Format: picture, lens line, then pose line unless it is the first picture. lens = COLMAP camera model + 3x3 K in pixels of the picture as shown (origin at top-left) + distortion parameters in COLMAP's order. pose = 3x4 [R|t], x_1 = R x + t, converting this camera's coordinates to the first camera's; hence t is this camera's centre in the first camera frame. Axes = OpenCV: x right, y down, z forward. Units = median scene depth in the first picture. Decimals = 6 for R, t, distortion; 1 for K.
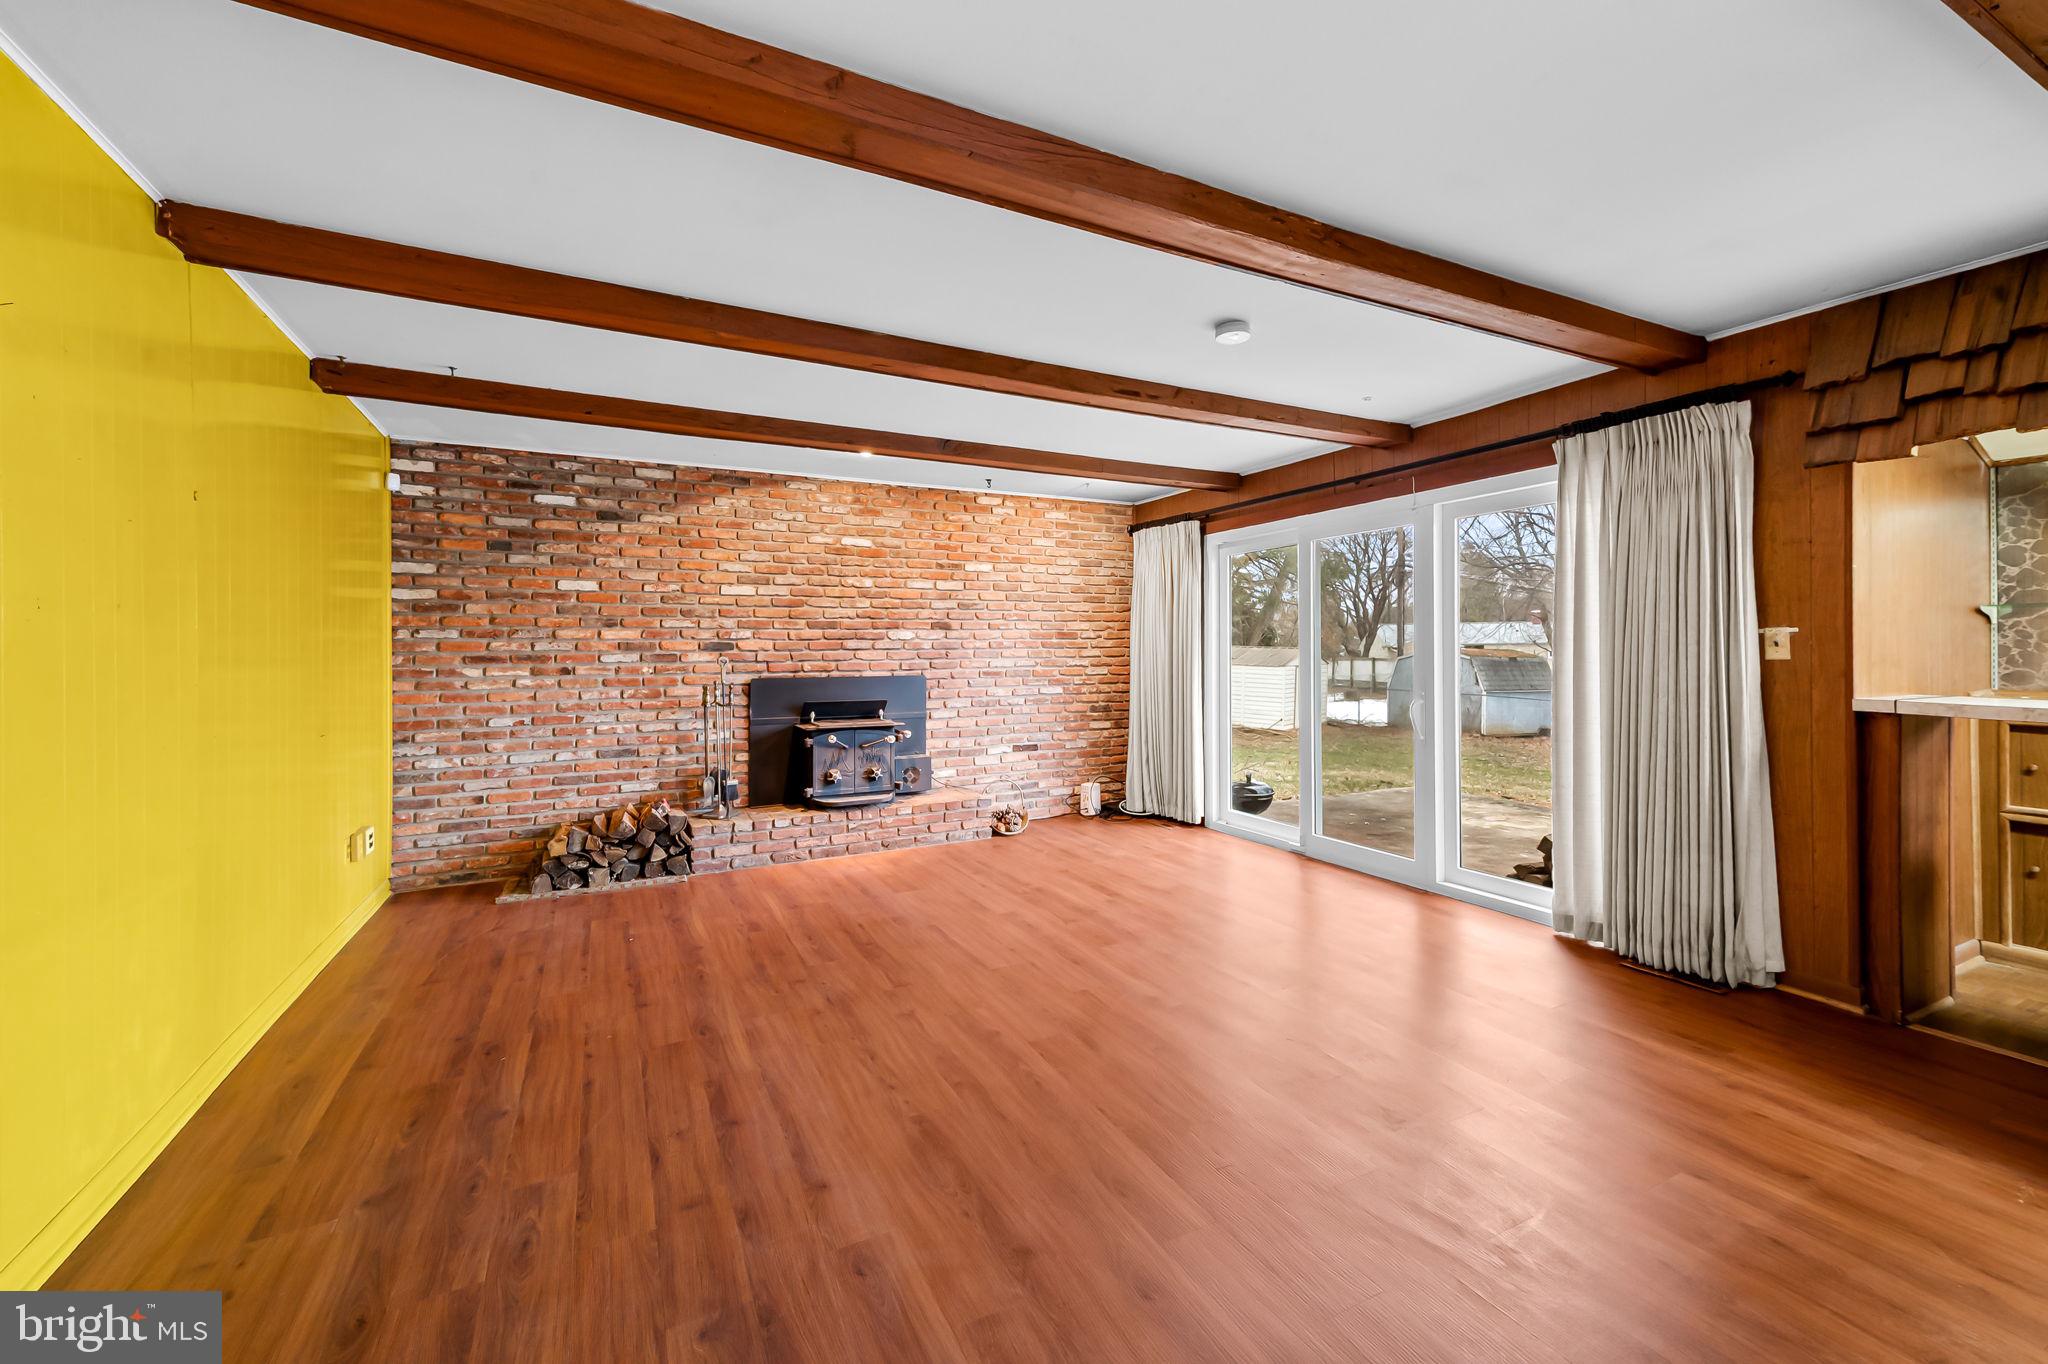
lens RADIAL K [[839.1, 0, 1045.2], [0, 839.1, 651.8], [0, 0, 1]] dist [0.017038, -0.000061]
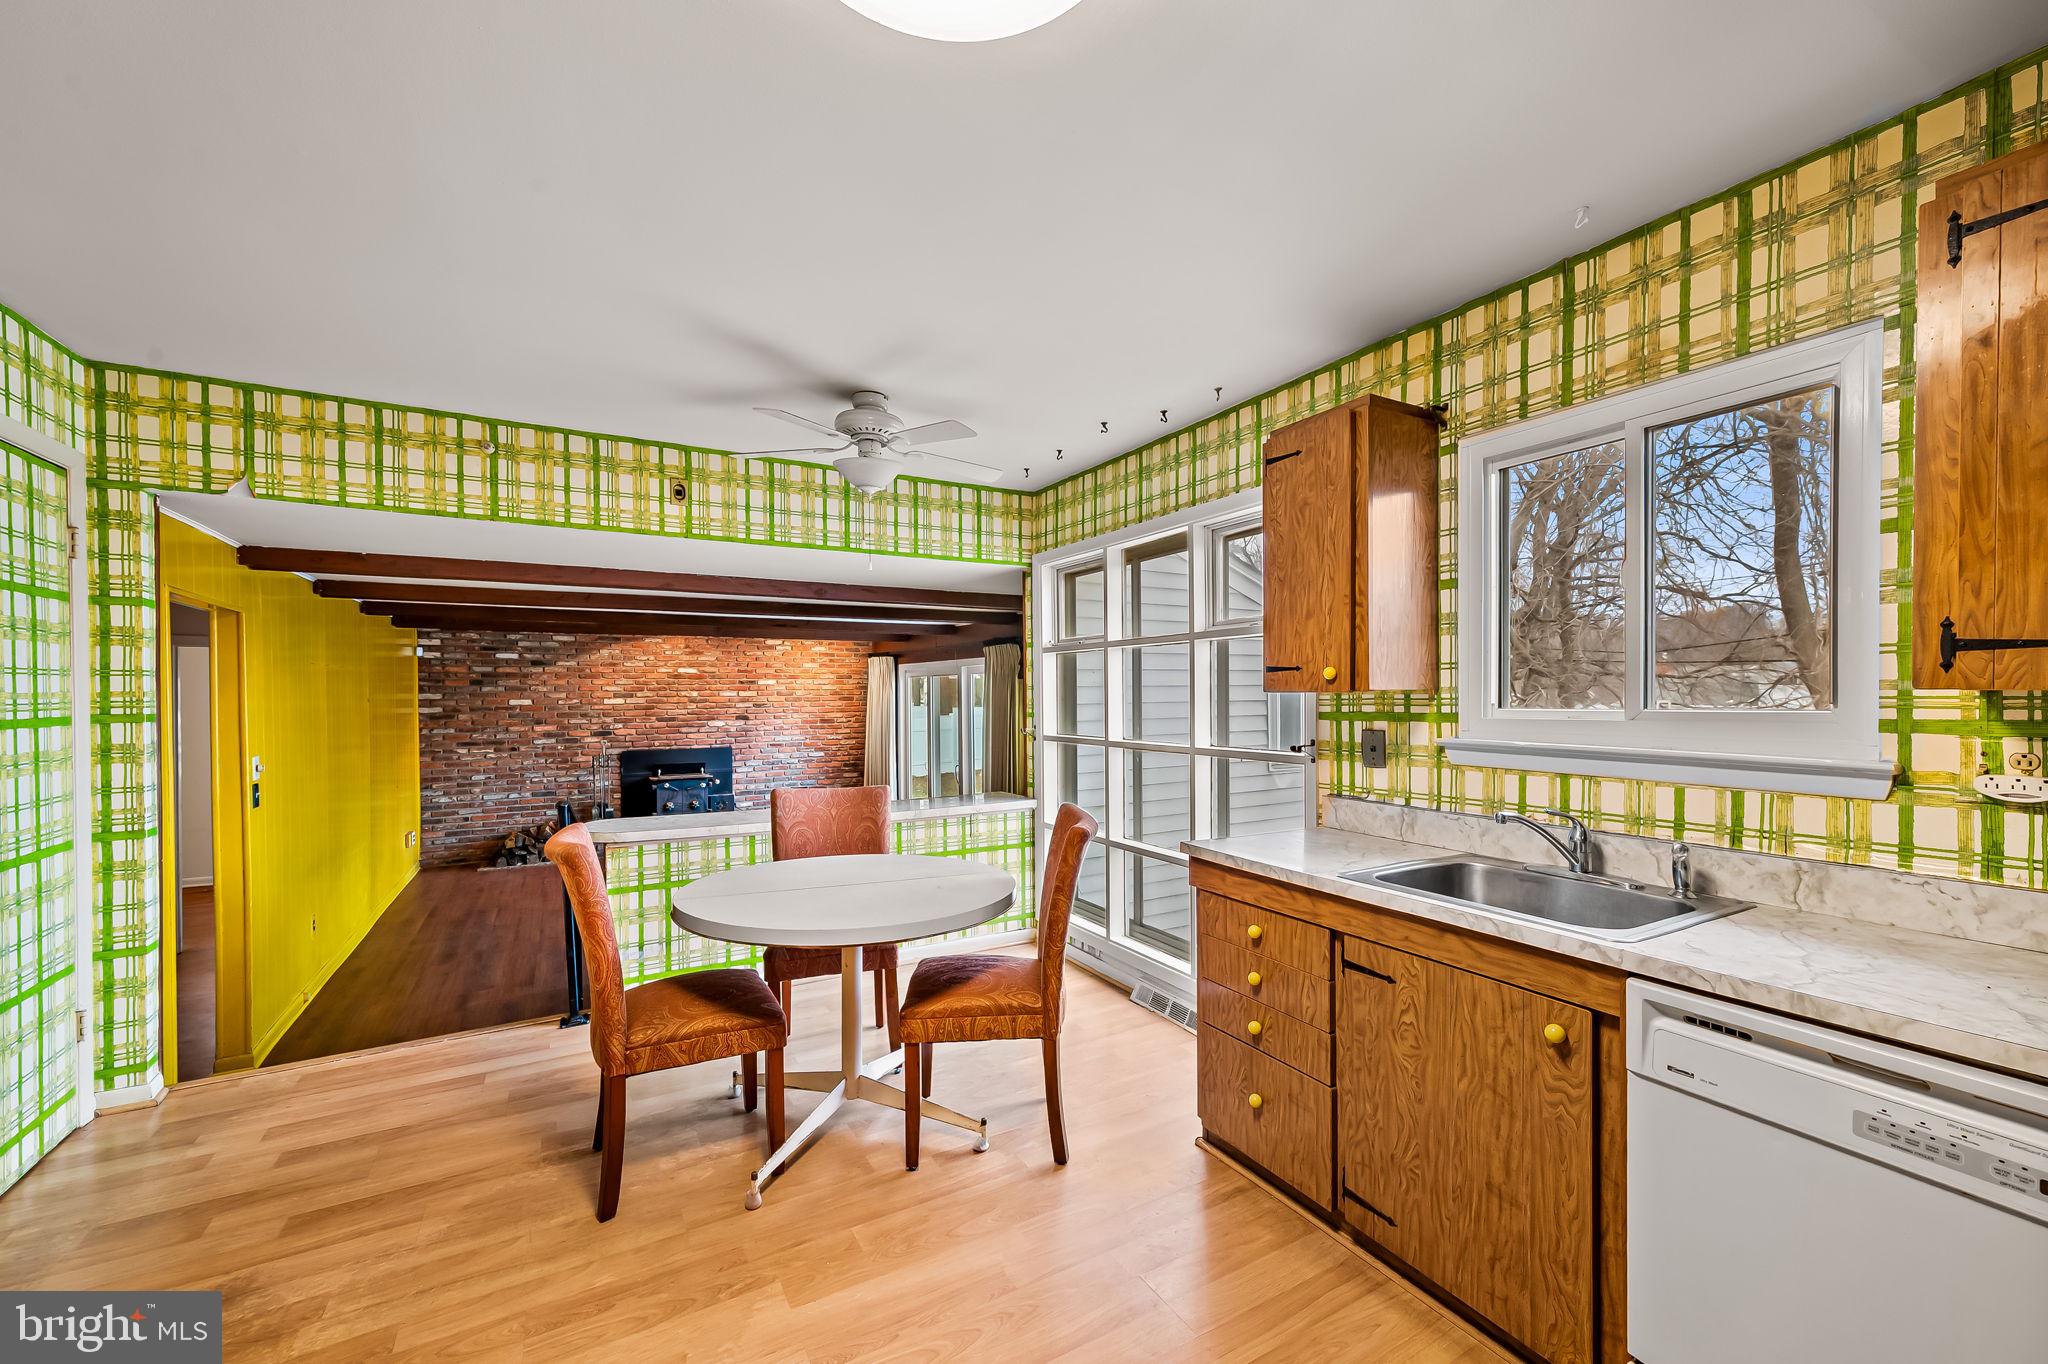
lens RADIAL K [[814.9, 0, 1035.6], [0, 814.9, 704.3], [0, 0, 1]] dist [0.013984, -0.000394]
pose [[0.999234, 0.000049, 0.039126, 0.470510], [-0.000733, 0.999847, 0.017451, -0.101594], [-0.039119, -0.017467, 0.999082, -0.781428]]
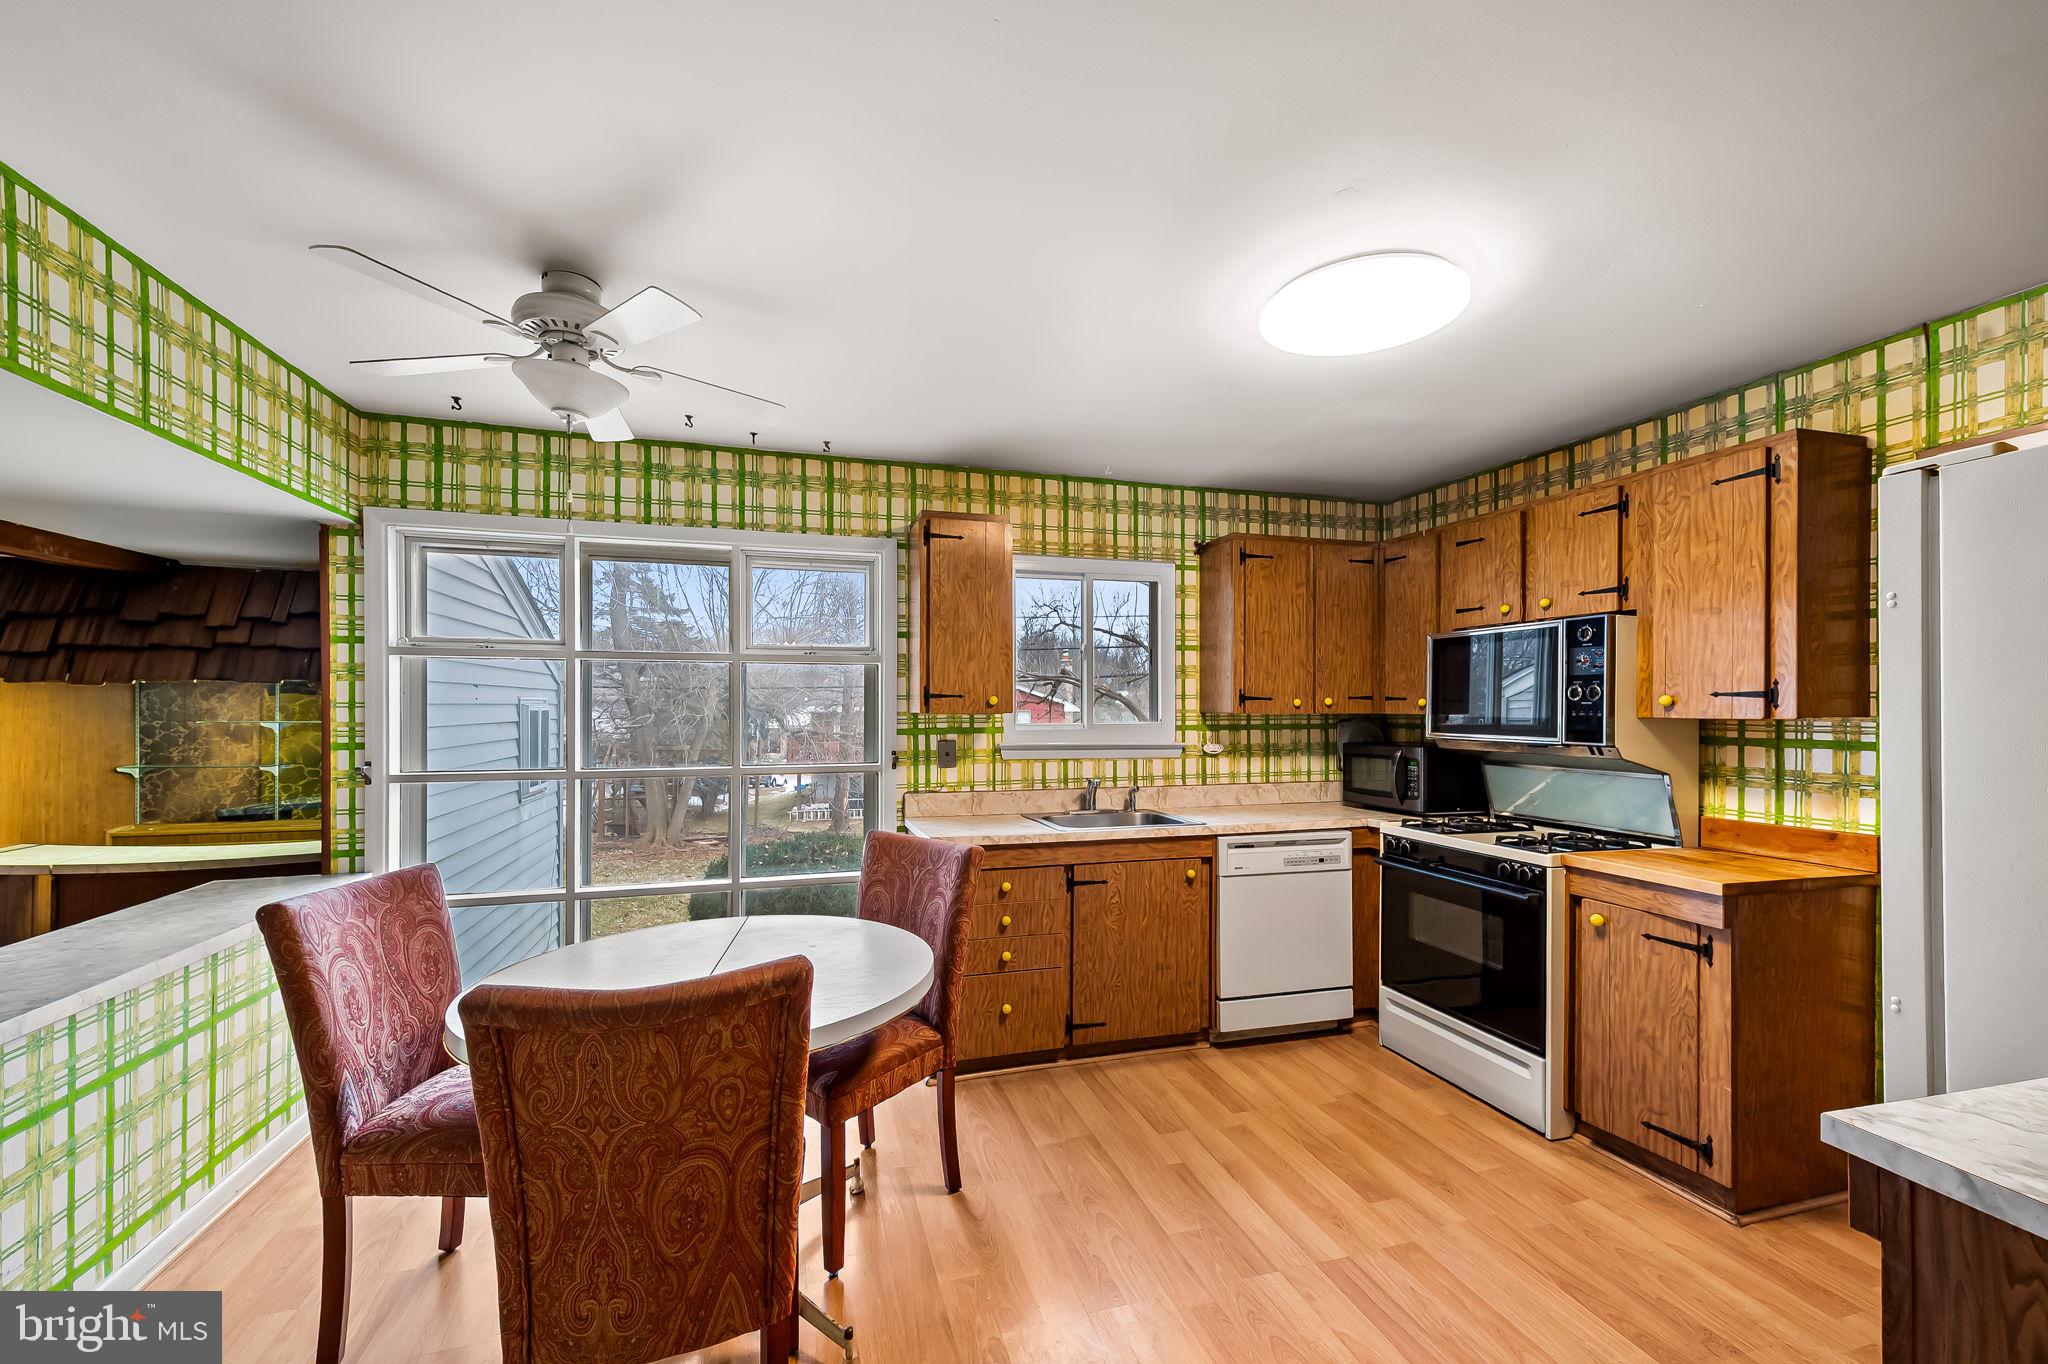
lens RADIAL K [[817.4, 0, 1025.5], [0, 817.4, 708.4], [0, 0, 1]] dist [0.015046, -0.000637]
pose [[0.193297, 0.005593, 0.981124, 0.018526], [-0.006471, 0.999969, -0.004425, -0.102114], [-0.981119, -0.005494, 0.193328, -0.487346]]
